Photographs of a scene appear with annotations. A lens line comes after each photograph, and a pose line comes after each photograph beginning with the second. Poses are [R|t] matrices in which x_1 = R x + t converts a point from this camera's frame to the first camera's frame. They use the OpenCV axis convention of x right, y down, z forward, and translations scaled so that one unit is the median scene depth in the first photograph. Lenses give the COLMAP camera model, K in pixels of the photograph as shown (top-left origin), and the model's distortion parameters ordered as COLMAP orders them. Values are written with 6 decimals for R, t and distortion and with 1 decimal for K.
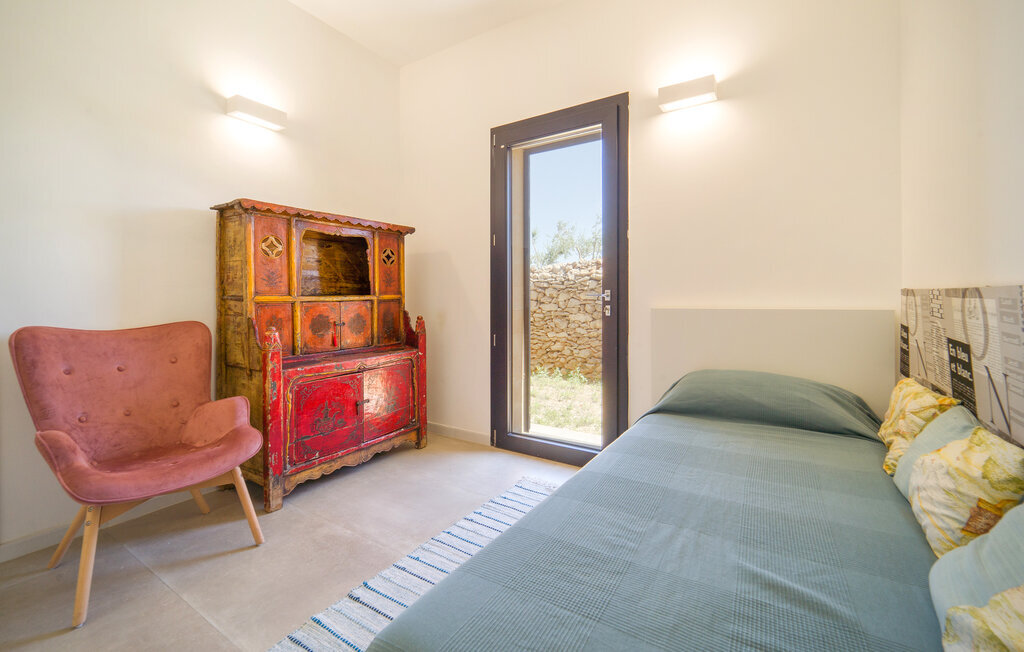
lens RADIAL K [[430.7, 0, 510.0], [0, 430.7, 301.0], [0, 0, 1]] dist [0.000143, -0.000044]
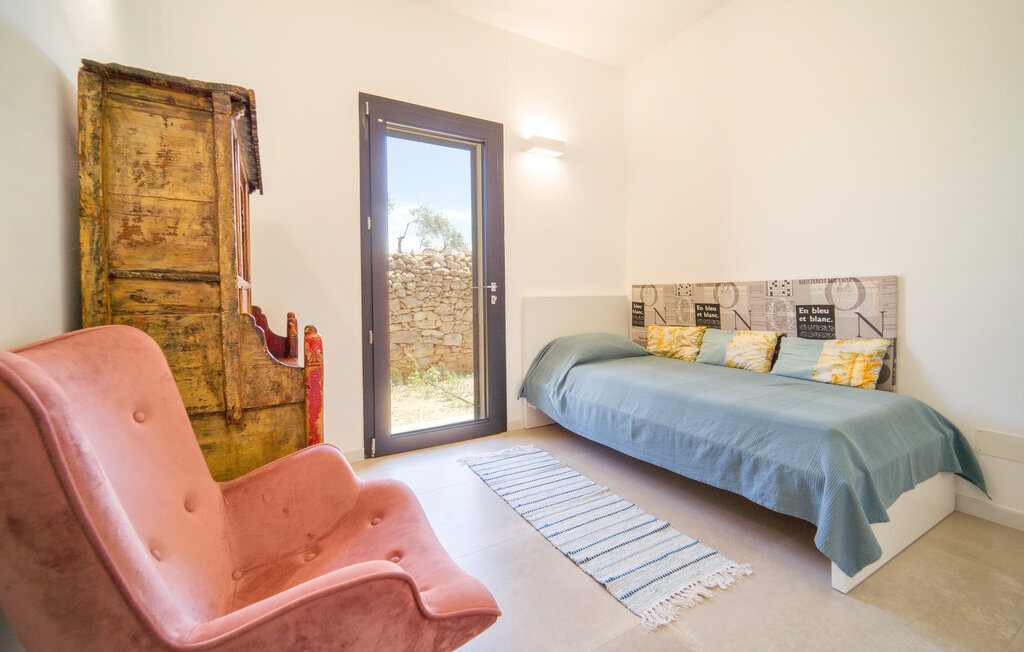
lens RADIAL K [[420.6, 0, 540.0], [0, 420.6, 306.9], [0, 0, 1]] dist [0.000217, -0.000048]
pose [[0.439838, -0.023396, 0.897772, -0.817590], [0.018257, 0.999687, 0.017108, 0.025618], [-0.897891, 0.008866, 0.440128, 0.389904]]
